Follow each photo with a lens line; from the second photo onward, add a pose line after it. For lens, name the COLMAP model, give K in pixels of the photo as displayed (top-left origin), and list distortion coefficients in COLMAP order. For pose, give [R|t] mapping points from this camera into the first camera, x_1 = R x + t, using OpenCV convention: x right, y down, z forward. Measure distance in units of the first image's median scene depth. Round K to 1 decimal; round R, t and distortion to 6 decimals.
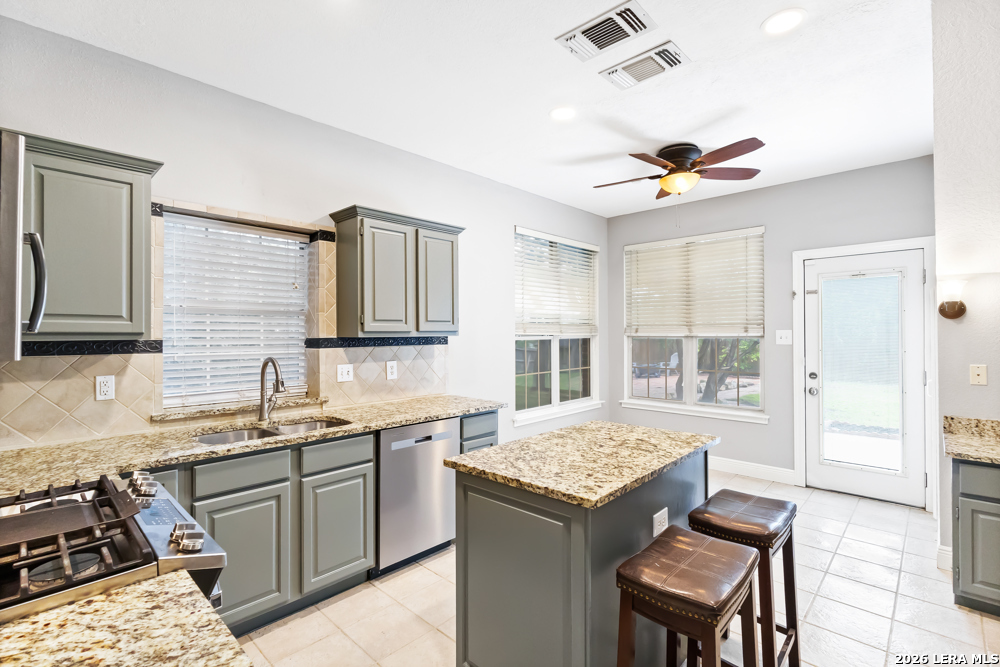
lens RADIAL K [[460.2, 0, 486.5], [0, 460.2, 335.6], [0, 0, 1]] dist [-0.001439, 0.003252]
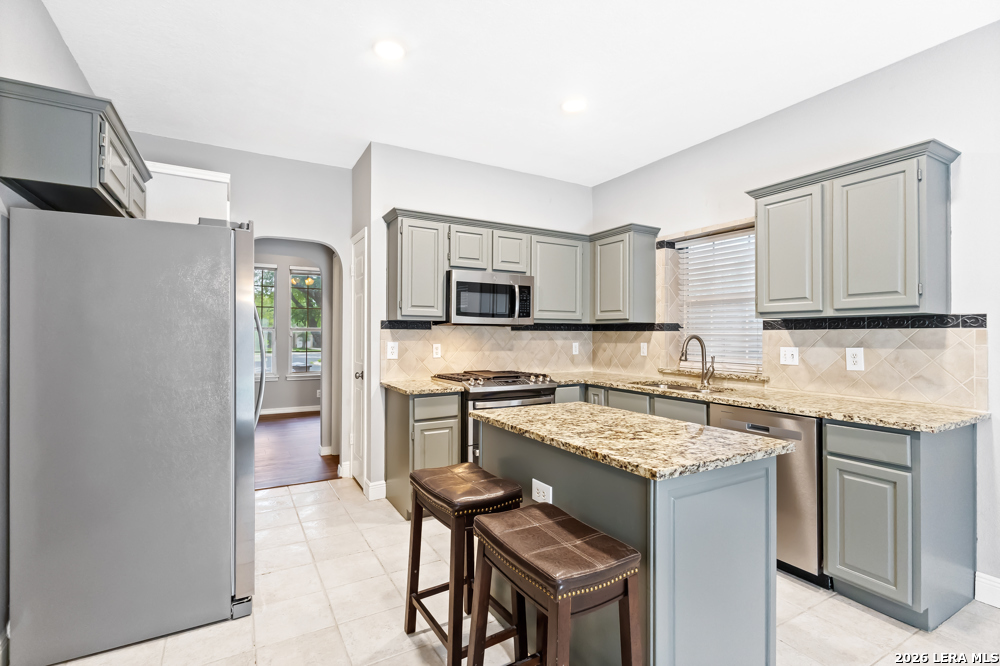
lens RADIAL K [[460.2, 0, 507.3], [0, 460.2, 336.3], [0, 0, 1]] dist [-0.001439, 0.003252]
pose [[-0.250314, 0.008396, -0.968128, 0.959828], [-0.005261, 0.999936, 0.010032, 0.040615], [0.968150, 0.007605, -0.250254, 0.819673]]
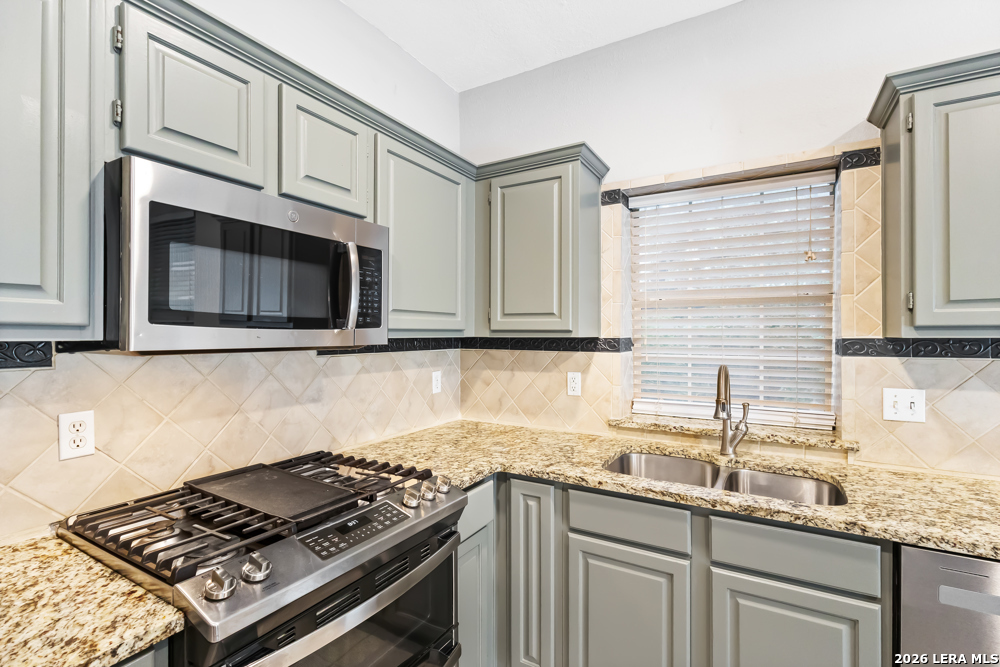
lens RADIAL K [[460.2, 0, 502.3], [0, 460.2, 333.7], [0, 0, 1]] dist [-0.001439, 0.003252]
pose [[0.250600, 0.002956, -0.968086, 0.110487], [-0.003229, 0.999992, 0.002217, -0.000140], [0.968085, 0.002571, 0.250608, 0.515970]]
